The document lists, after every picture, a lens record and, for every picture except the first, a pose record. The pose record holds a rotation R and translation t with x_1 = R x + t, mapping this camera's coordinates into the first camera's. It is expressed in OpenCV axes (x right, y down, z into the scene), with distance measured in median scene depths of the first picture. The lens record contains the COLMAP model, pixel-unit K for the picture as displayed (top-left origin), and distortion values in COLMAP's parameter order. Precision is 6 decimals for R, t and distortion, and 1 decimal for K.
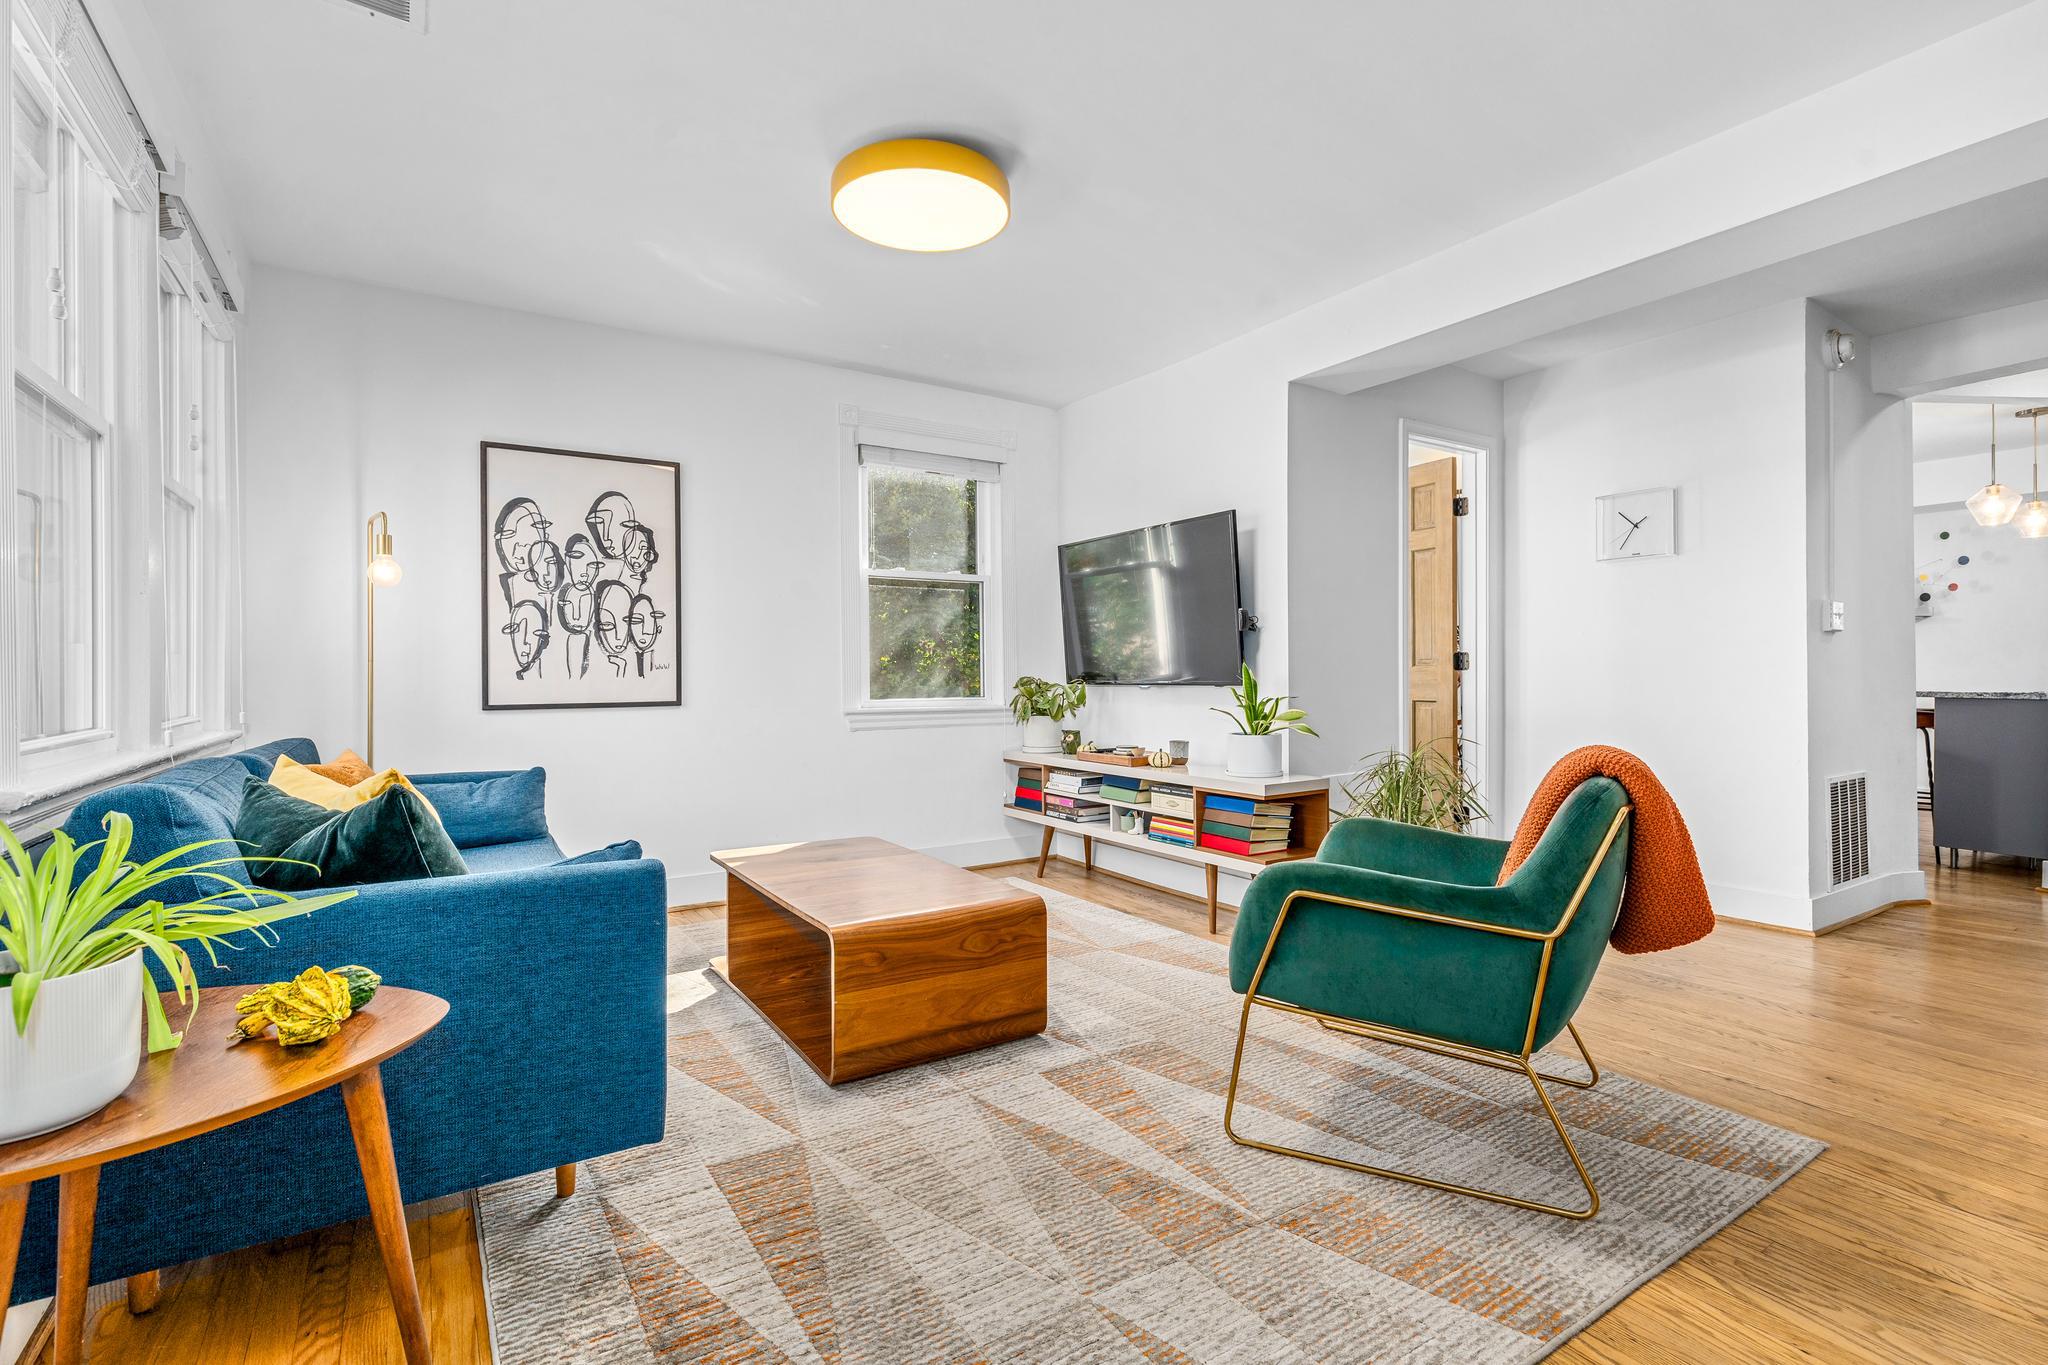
lens RADIAL K [[941.9, 0, 1021.6], [0, 941.9, 704.3], [0, 0, 1]] dist [0.004674, -0.000058]
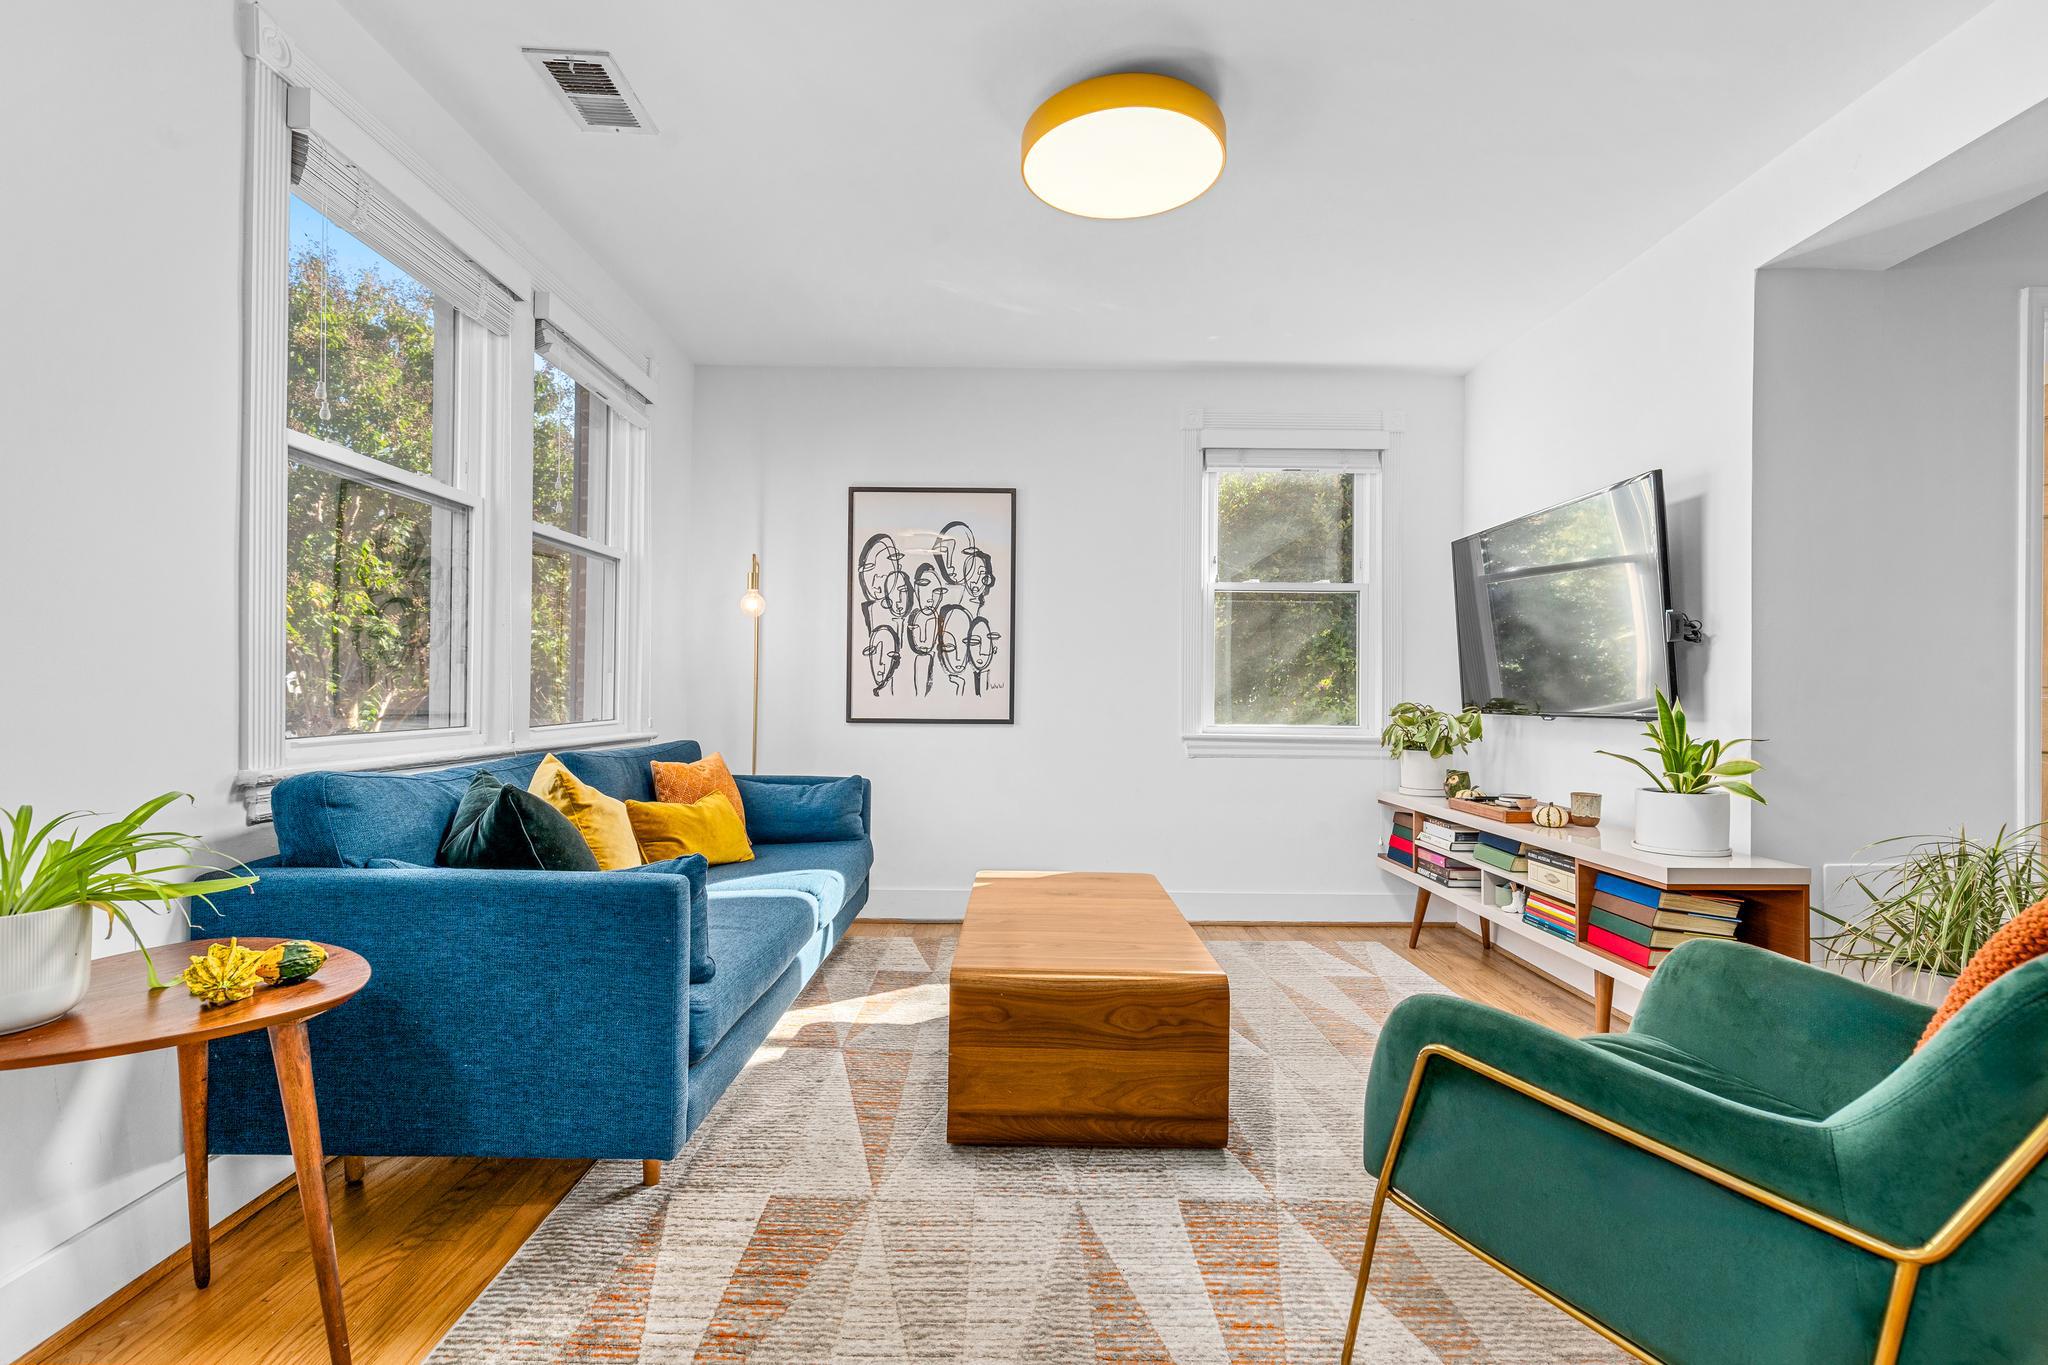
lens RADIAL K [[928.1, 0, 1017.5], [0, 928.1, 708.5], [0, 0, 1]] dist [0.008354, -0.000480]
pose [[0.842869, 0.022221, -0.537659, 0.195867], [-0.032179, 0.999440, -0.009140, -0.006933], [0.537155, 0.025005, 0.843113, 0.158078]]
